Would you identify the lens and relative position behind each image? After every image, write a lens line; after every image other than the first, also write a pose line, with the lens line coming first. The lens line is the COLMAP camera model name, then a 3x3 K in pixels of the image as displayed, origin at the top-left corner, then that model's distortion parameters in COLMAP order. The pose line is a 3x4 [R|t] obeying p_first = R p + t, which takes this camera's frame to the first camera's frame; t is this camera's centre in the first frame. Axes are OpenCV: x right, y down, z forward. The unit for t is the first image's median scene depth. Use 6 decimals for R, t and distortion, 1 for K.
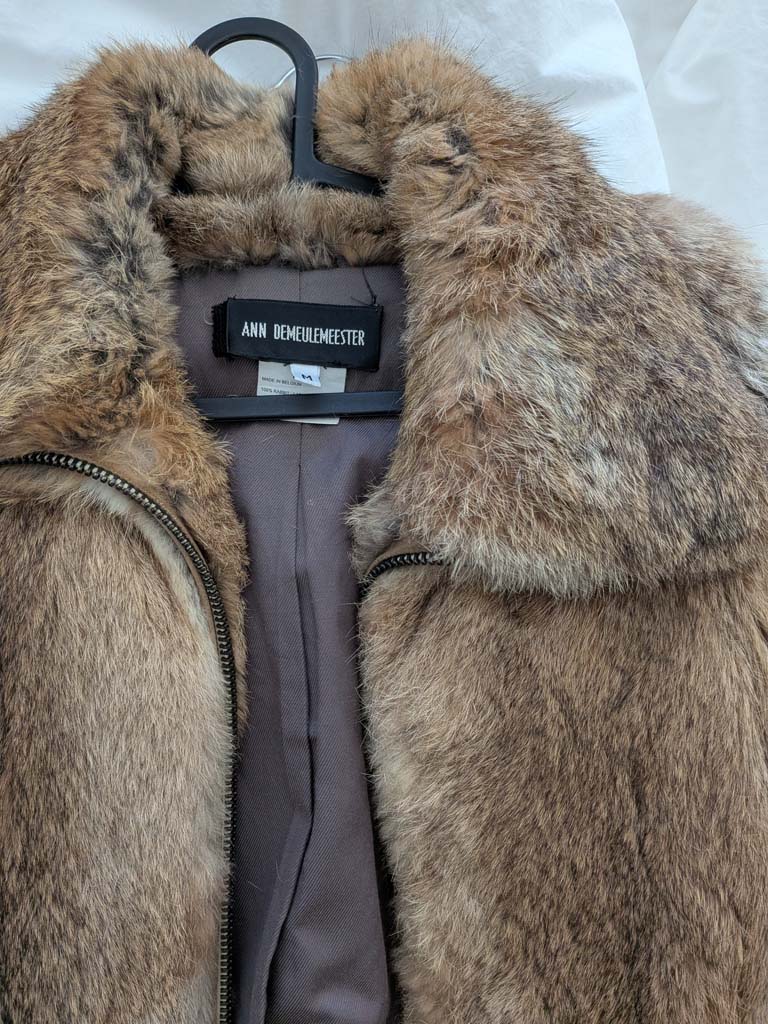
lens RADIAL K [[722.8, 0, 384.8], [0, 722.8, 518.9], [0, 0, 1]] dist [-0.014100, 0.003417]
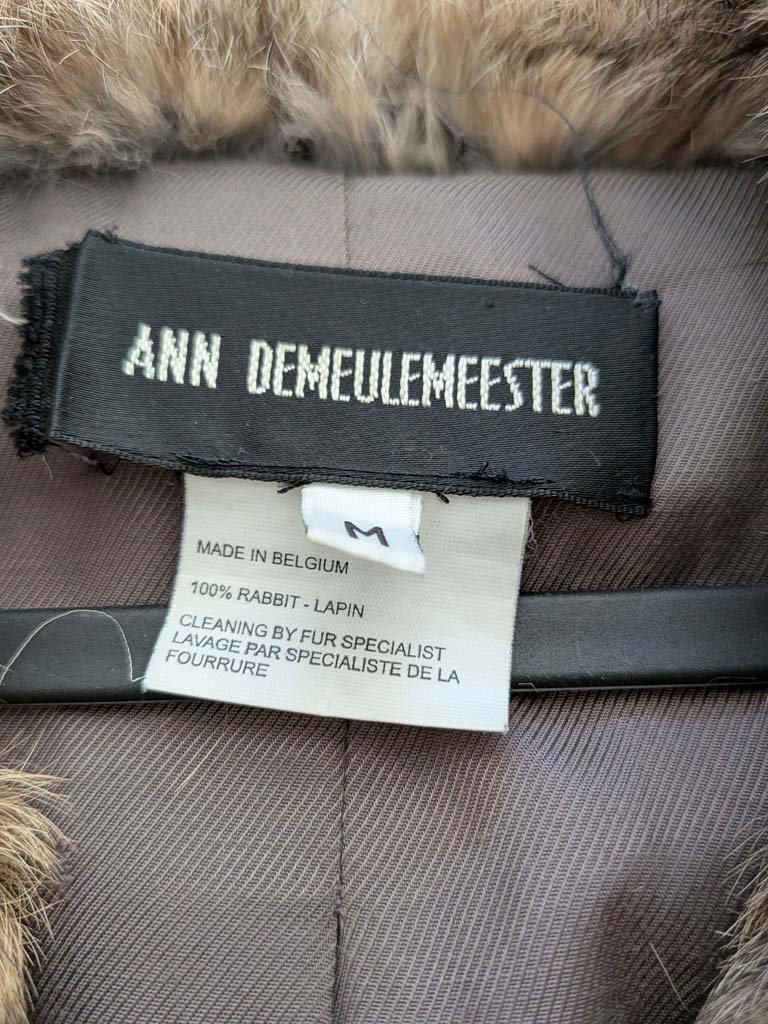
lens RADIAL K [[722.8, 0, 382.3], [0, 722.8, 512.2], [0, 0, 1]] dist [-0.014100, 0.003417]
pose [[0.999453, 0.006953, 0.032320, -0.112087], [-0.000729, 0.982033, -0.188709, -0.155478], [-0.033052, 0.188583, 0.981501, 0.745382]]
